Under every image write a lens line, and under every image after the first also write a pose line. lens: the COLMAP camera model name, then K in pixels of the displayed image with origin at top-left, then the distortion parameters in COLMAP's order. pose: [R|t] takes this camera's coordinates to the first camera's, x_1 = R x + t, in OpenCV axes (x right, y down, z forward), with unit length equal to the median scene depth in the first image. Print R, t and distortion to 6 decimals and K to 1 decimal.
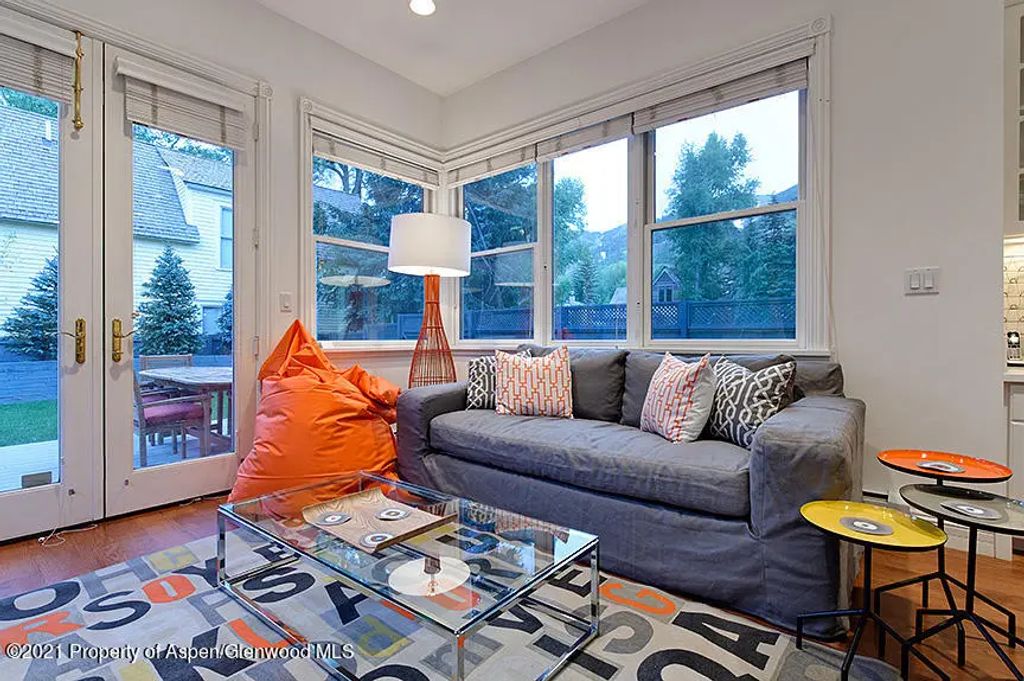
lens RADIAL K [[488.0, 0, 509.4], [0, 488.0, 335.5], [0, 0, 1]] dist [-0.001809, -0.000376]
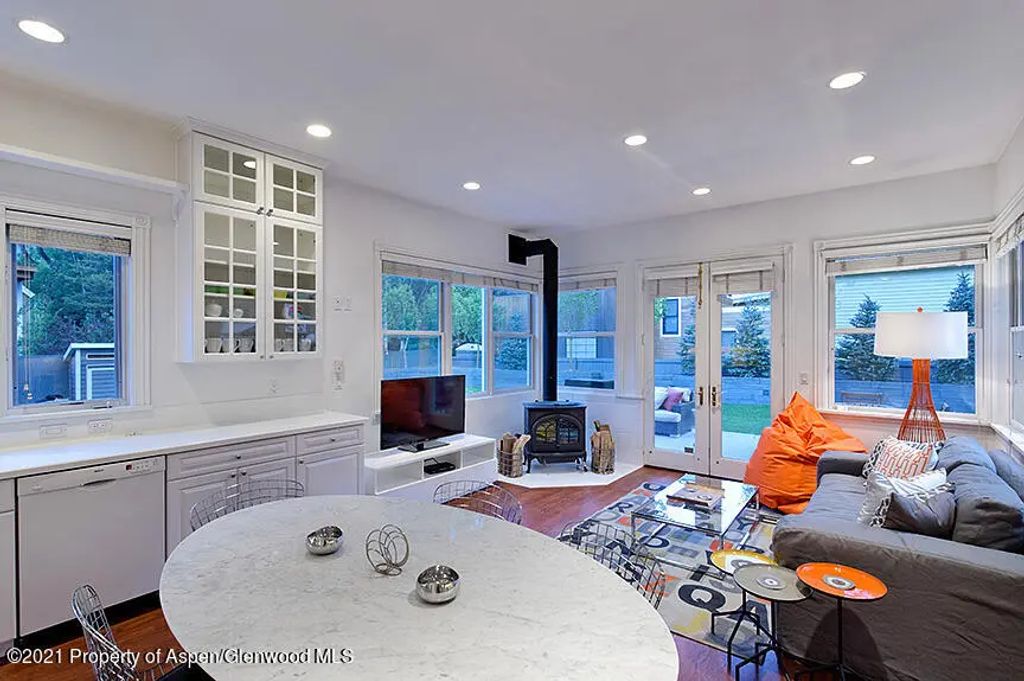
lens RADIAL K [[488.0, 0, 513.8], [0, 488.0, 339.5], [0, 0, 1]] dist [-0.001809, -0.000376]
pose [[0.025236, 0.002253, -0.999679, 1.371876], [0.008091, 0.999964, 0.002458, -0.258914], [0.999649, -0.008151, 0.025216, 0.042803]]
